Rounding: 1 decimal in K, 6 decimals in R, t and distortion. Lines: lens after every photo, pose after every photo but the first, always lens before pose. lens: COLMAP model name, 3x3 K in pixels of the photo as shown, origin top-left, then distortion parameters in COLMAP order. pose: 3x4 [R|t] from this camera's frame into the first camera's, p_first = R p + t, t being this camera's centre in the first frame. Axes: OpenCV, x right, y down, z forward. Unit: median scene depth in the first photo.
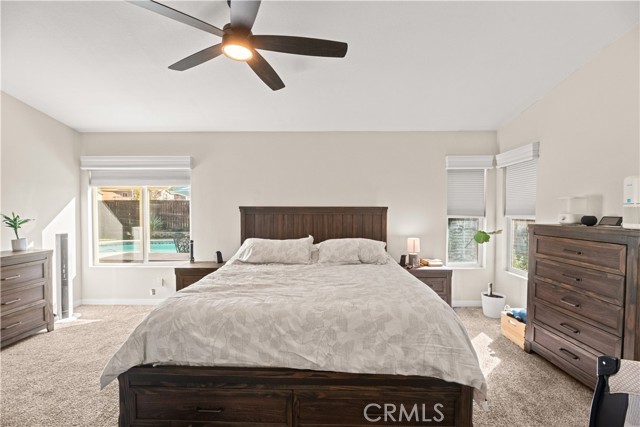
lens RADIAL K [[258.5, 0, 321.7], [0, 258.5, 211.8], [0, 0, 1]] dist [0.000502, -0.004339]
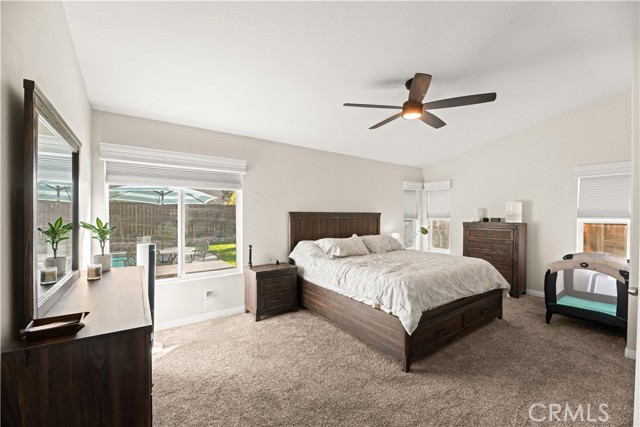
lens RADIAL K [[256.0, 0, 319.3], [0, 256.0, 214.4], [0, 0, 1]] dist [-0.000115, -0.003615]
pose [[0.808086, 0.001507, 0.589063, -0.878049], [0.002811, 0.999975, -0.006414, -0.002097], [-0.589058, 0.006839, 0.808062, 0.038979]]
